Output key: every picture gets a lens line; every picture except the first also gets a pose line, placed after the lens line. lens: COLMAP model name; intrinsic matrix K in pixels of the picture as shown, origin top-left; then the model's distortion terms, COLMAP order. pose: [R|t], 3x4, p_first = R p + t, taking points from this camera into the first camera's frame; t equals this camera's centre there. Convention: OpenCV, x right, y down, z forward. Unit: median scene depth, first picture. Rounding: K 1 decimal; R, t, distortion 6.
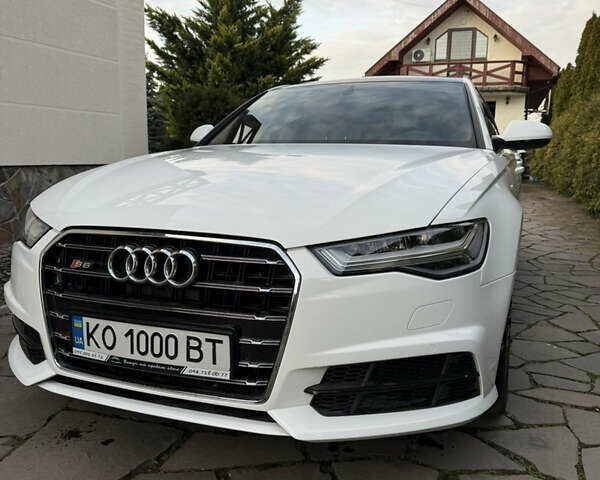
lens RADIAL K [[554.1, 0, 300.0], [0, 554.1, 240.0], [0, 0, 1]] dist [0.115209, -0.205550]
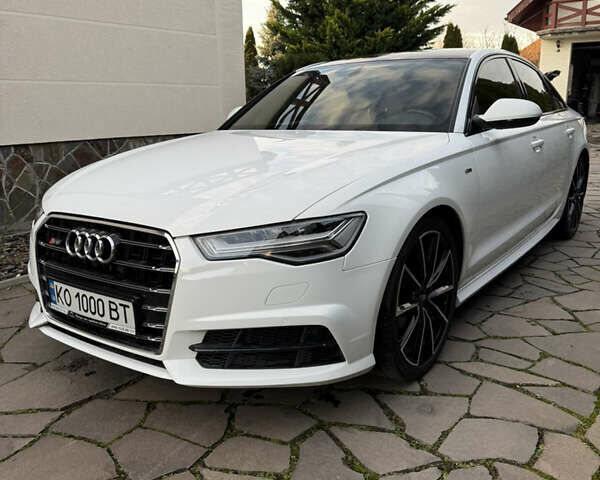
lens RADIAL K [[554.1, 0, 300.0], [0, 554.1, 240.0], [0, 0, 1]] dist [0.115209, -0.205550]
pose [[0.966078, 0.029925, -0.256511, 0.491563], [-0.007878, 0.996216, 0.086553, -0.076674], [0.258131, -0.081596, 0.962658, -0.128407]]
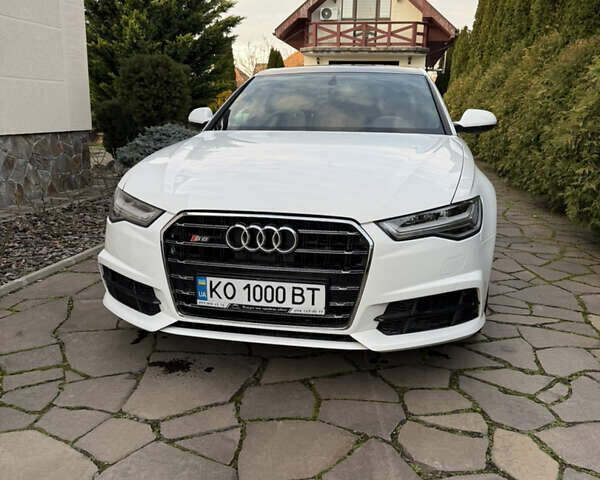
lens RADIAL K [[553.4, 0, 295.5], [0, 553.4, 240.2], [0, 0, 1]] dist [0.124853, -0.230360]
pose [[0.985807, -0.037420, 0.163660, -0.364215], [0.024226, 0.996348, 0.081882, -0.053643], [-0.166127, -0.076755, 0.983113, -0.331721]]
